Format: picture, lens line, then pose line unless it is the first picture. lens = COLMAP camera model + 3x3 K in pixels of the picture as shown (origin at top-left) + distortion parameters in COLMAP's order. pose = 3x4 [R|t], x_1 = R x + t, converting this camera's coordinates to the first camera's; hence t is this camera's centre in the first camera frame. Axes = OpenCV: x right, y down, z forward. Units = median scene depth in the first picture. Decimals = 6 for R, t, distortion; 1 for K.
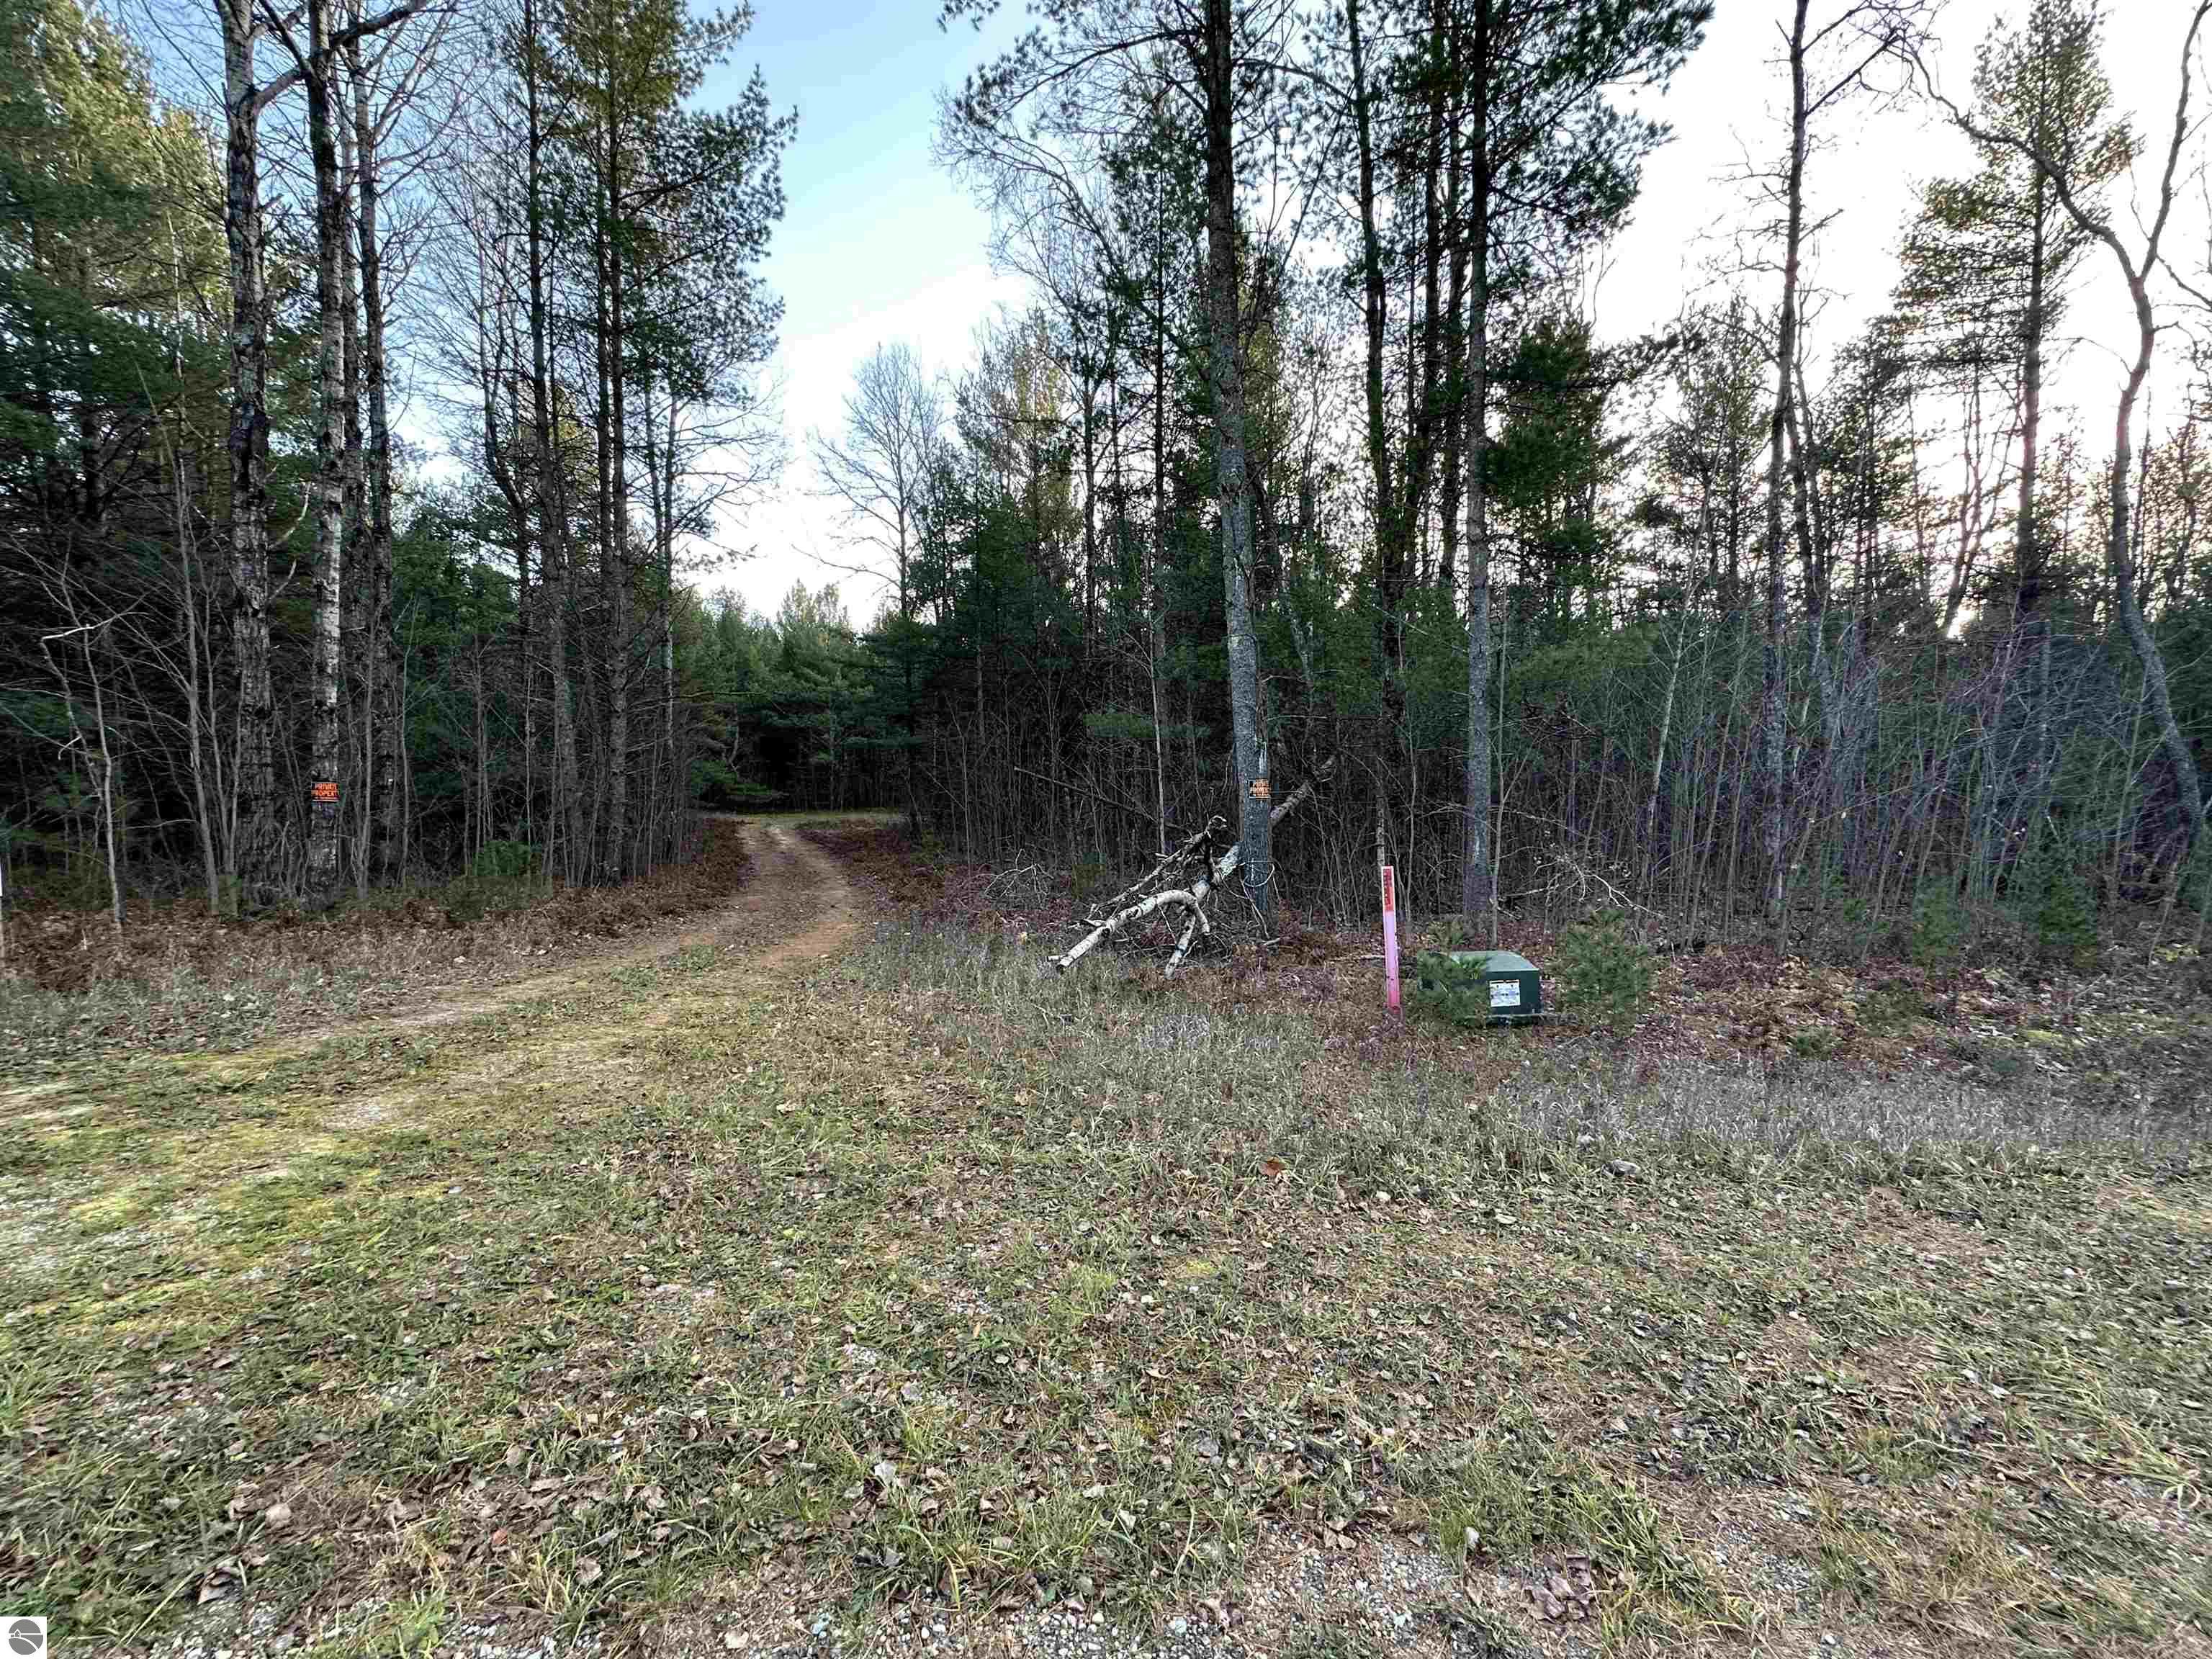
lens RADIAL K [[881.3, 0, 1107.4], [0, 881.3, 827.2], [0, 0, 1]] dist [-0.003006, 0.000461]
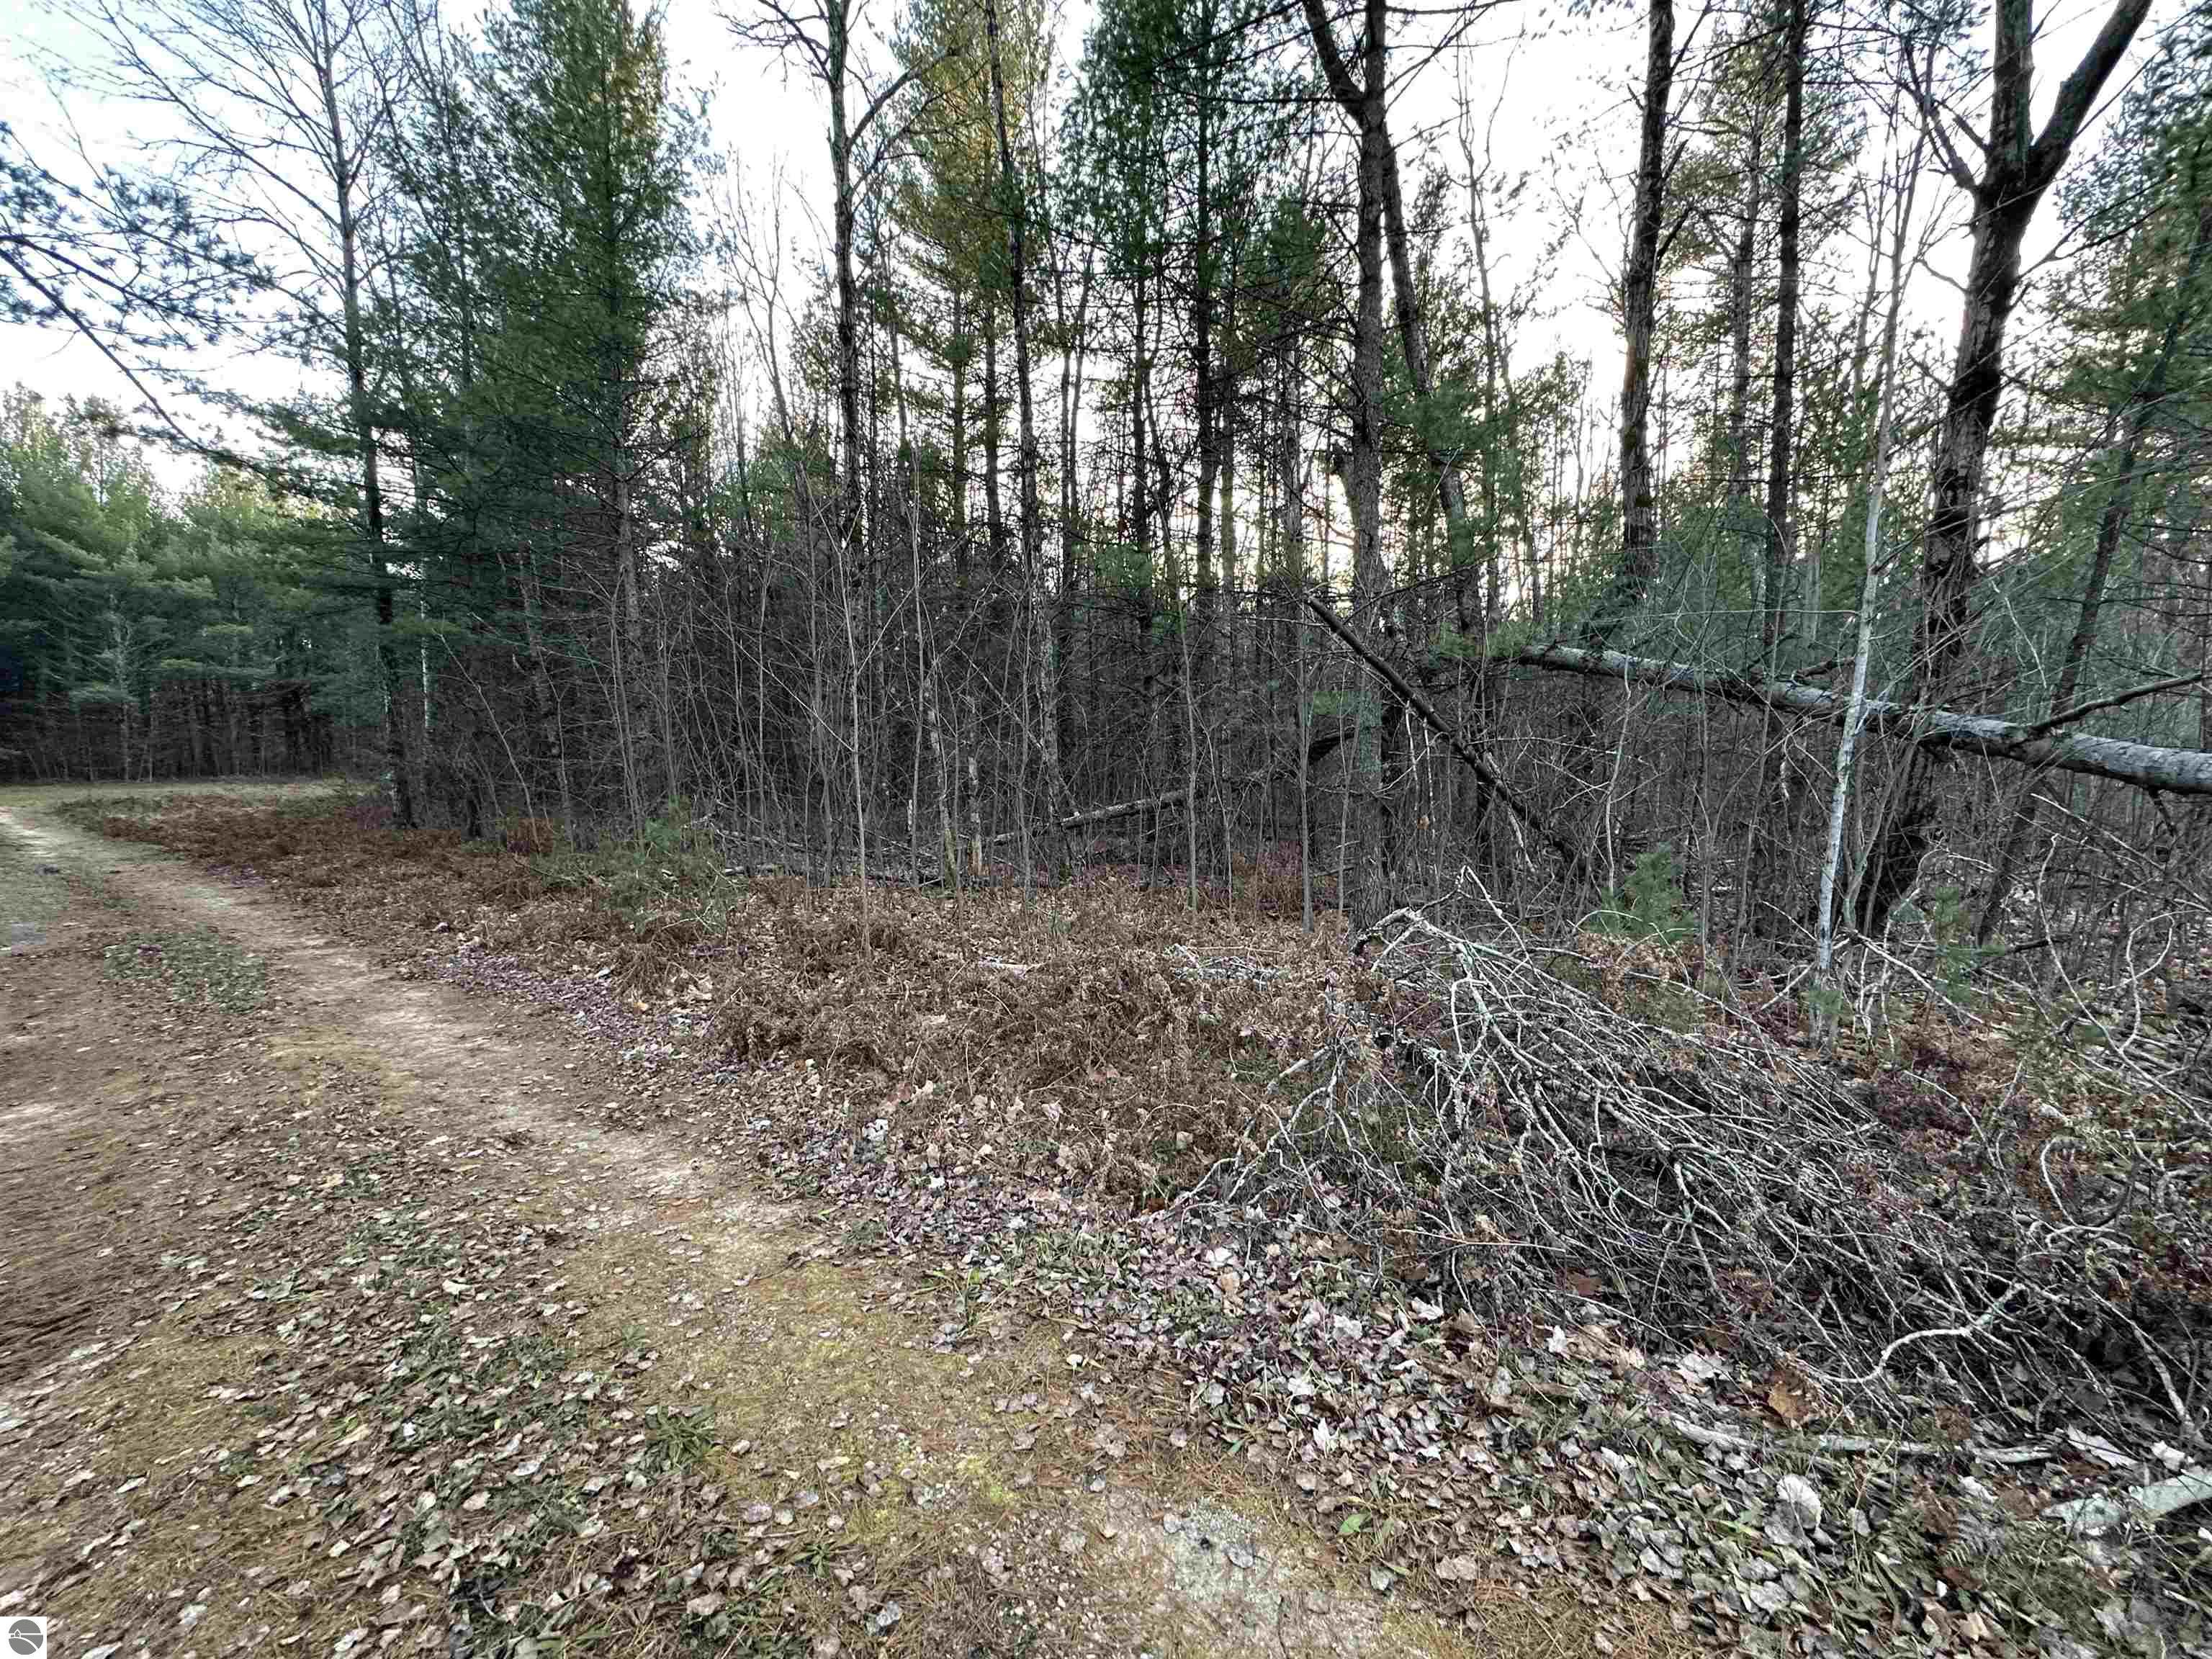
lens RADIAL K [[881.3, 0, 1106.8], [0, 881.3, 827.9], [0, 0, 1]] dist [-0.003006, 0.000461]
pose [[0.852693, -0.035890, 0.521178, -0.493694], [0.016836, 0.999007, 0.041251, -0.002515], [-0.522141, -0.026400, 0.852450, 1.199812]]
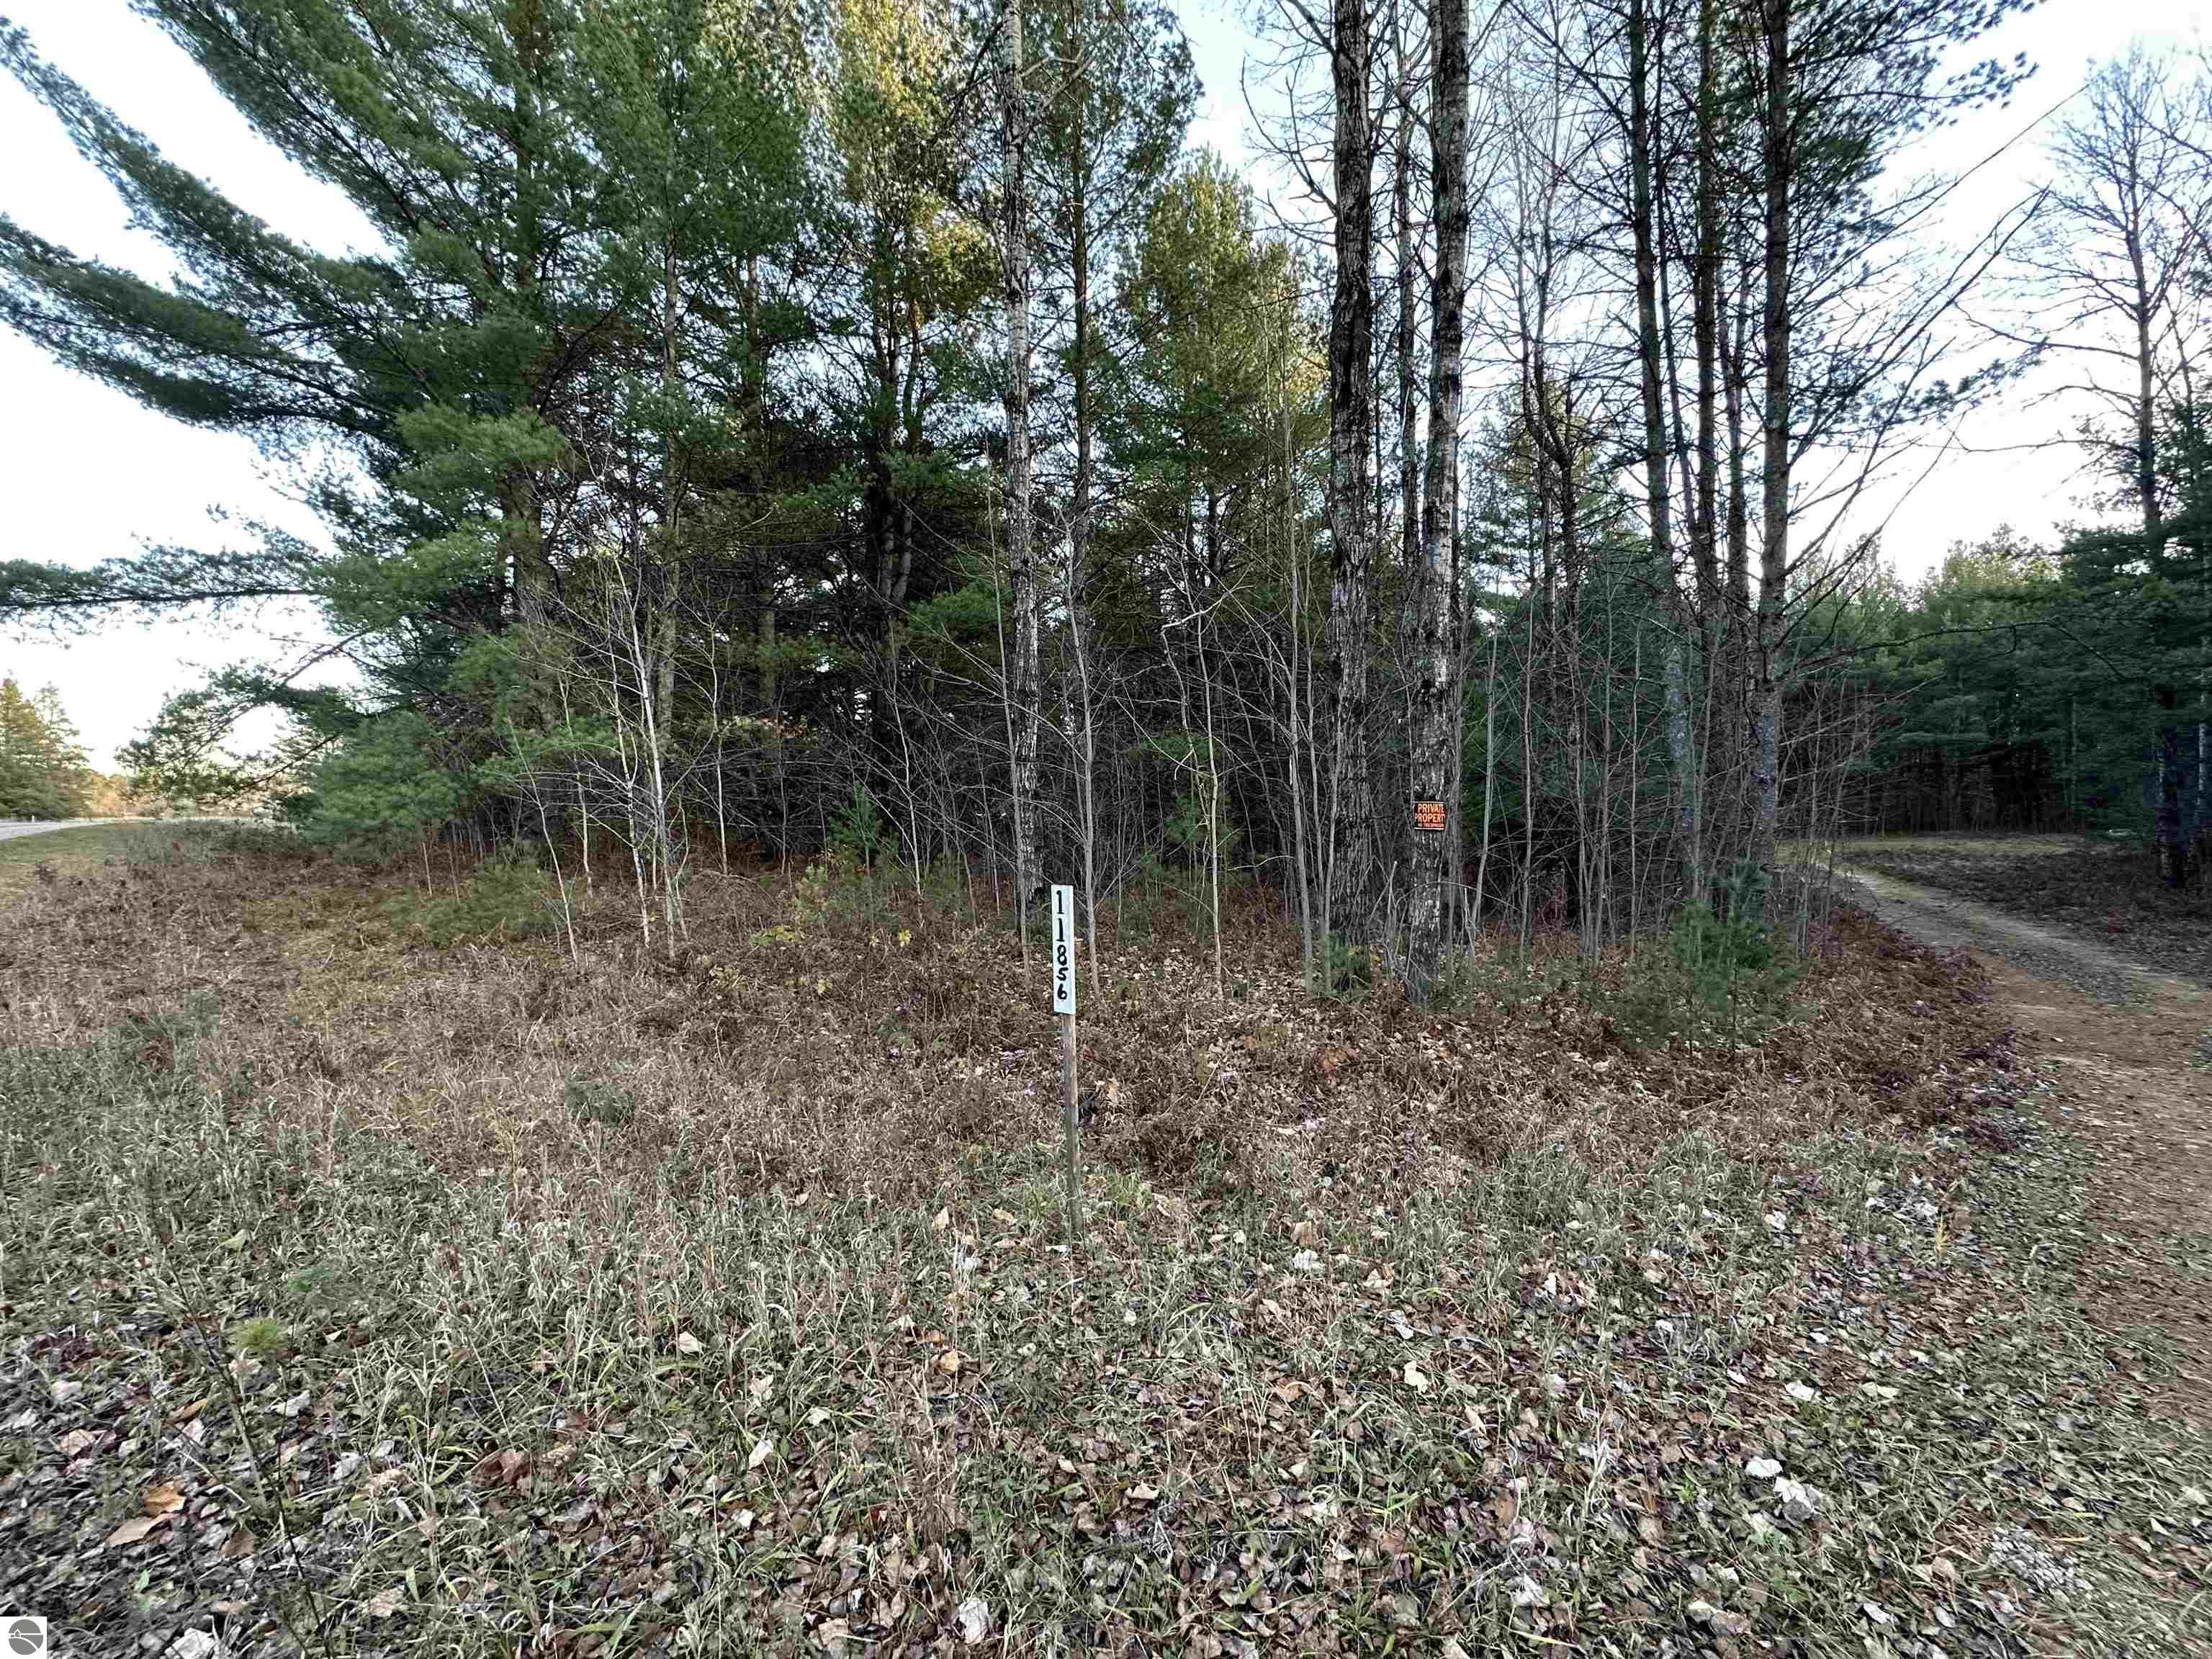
lens RADIAL K [[881.3, 0, 1106.5], [0, 881.3, 828.0], [0, 0, 1]] dist [-0.003006, 0.000461]
pose [[0.560930, 0.001051, -0.827863, -0.505164], [-0.019999, 0.999725, -0.012282, -0.019215], [0.827622, 0.023446, 0.560796, 0.448328]]
